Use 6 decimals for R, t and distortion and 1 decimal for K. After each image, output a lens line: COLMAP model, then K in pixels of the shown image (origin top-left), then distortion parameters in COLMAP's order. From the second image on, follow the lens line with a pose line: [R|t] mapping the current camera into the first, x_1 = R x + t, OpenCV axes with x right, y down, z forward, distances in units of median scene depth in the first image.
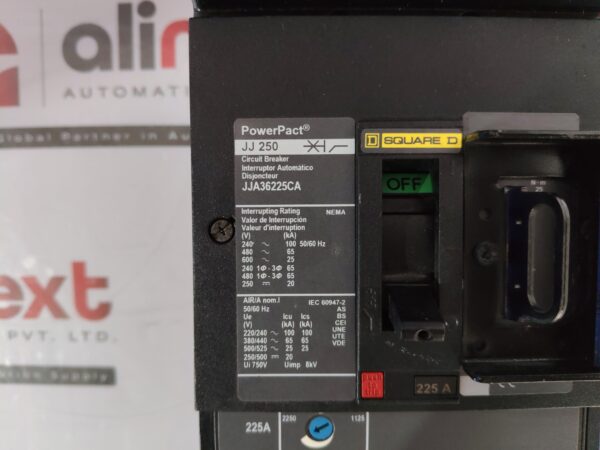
lens RADIAL K [[463.6, 0, 288.8], [0, 463.6, 225.0], [0, 0, 1]] dist [-0.028570, -0.011663]
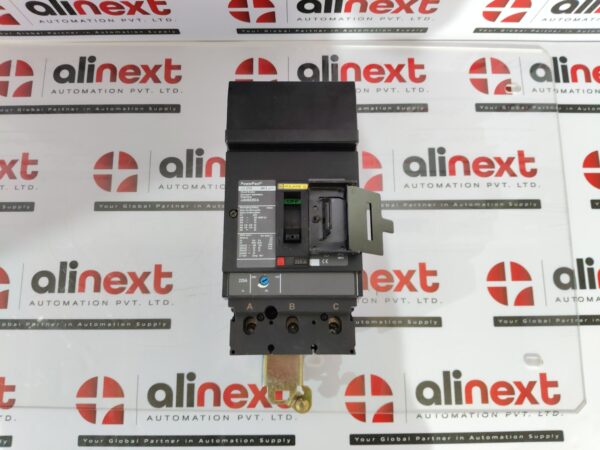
lens RADIAL K [[450.9, 0, 300.0], [0, 450.9, 225.0], [0, 0, 1]] dist [0.000990, -0.006070]
pose [[0.999520, 0.007072, 0.030153, 0.213354], [0.002300, 0.953941, -0.299985, 0.999583], [-0.030886, 0.299910, 0.953467, -1.898604]]
